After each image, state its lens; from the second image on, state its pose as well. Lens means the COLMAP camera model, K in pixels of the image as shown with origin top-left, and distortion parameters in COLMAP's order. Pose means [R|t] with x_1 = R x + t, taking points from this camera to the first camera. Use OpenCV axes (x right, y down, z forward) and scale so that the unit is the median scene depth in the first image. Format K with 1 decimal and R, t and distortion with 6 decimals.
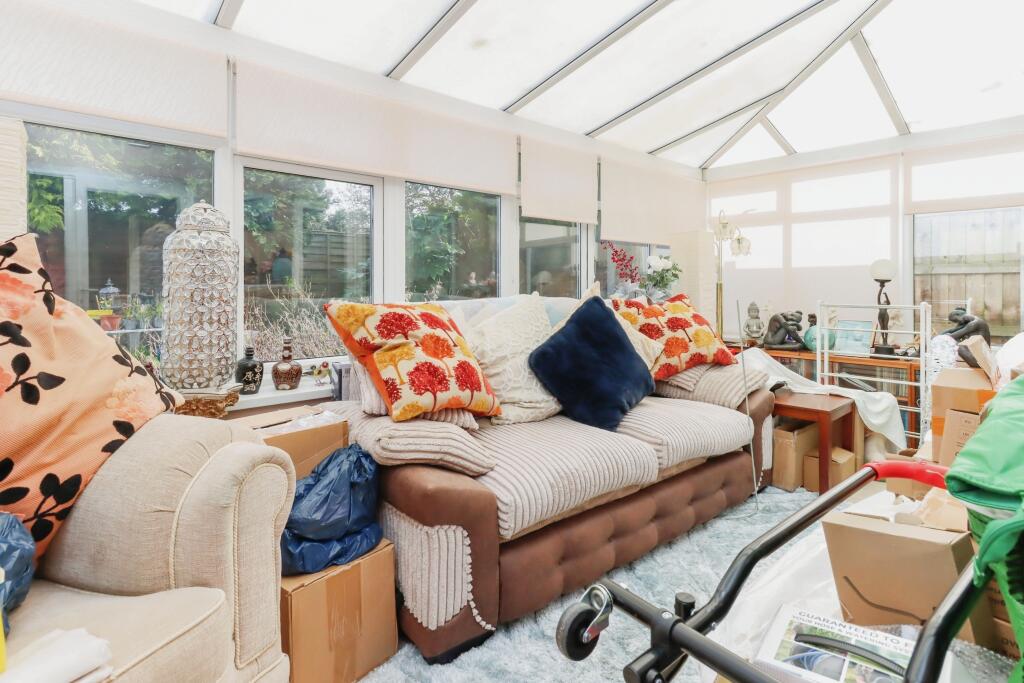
lens RADIAL K [[515.7, 0, 510.3], [0, 515.7, 311.4], [0, 0, 1]] dist [0.013134, -0.000779]
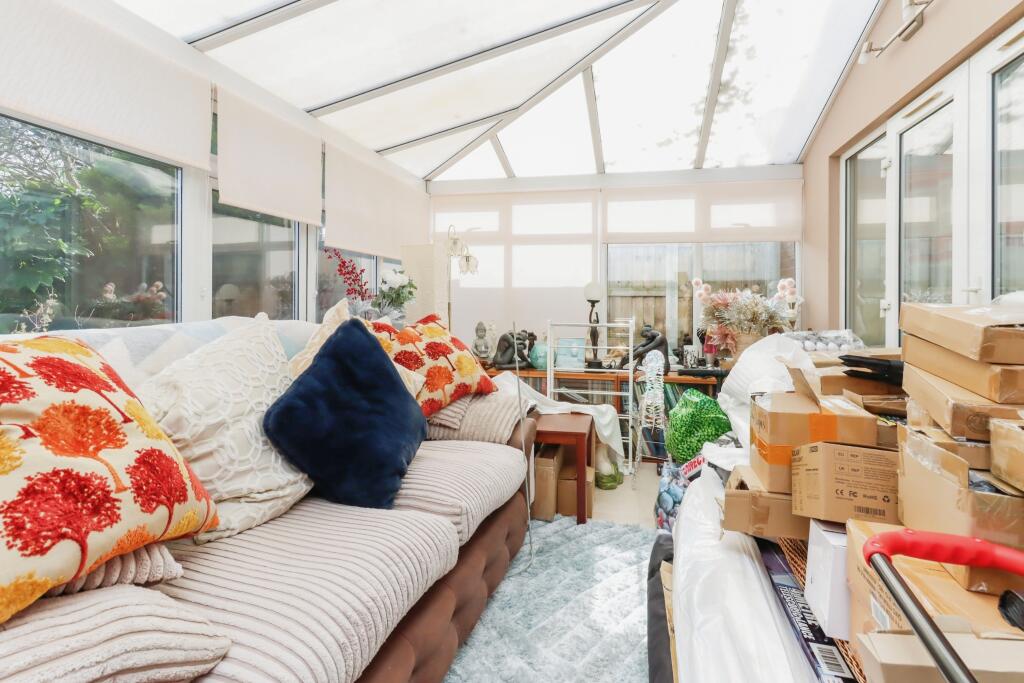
lens RADIAL K [[515.7, 0, 510.3], [0, 515.7, 311.4], [0, 0, 1]] dist [0.013134, -0.000779]
pose [[0.823250, -0.001459, 0.567677, -0.055954], [0.021147, 0.999381, -0.028099, -0.012562], [-0.567285, 0.035137, 0.822772, 0.231902]]
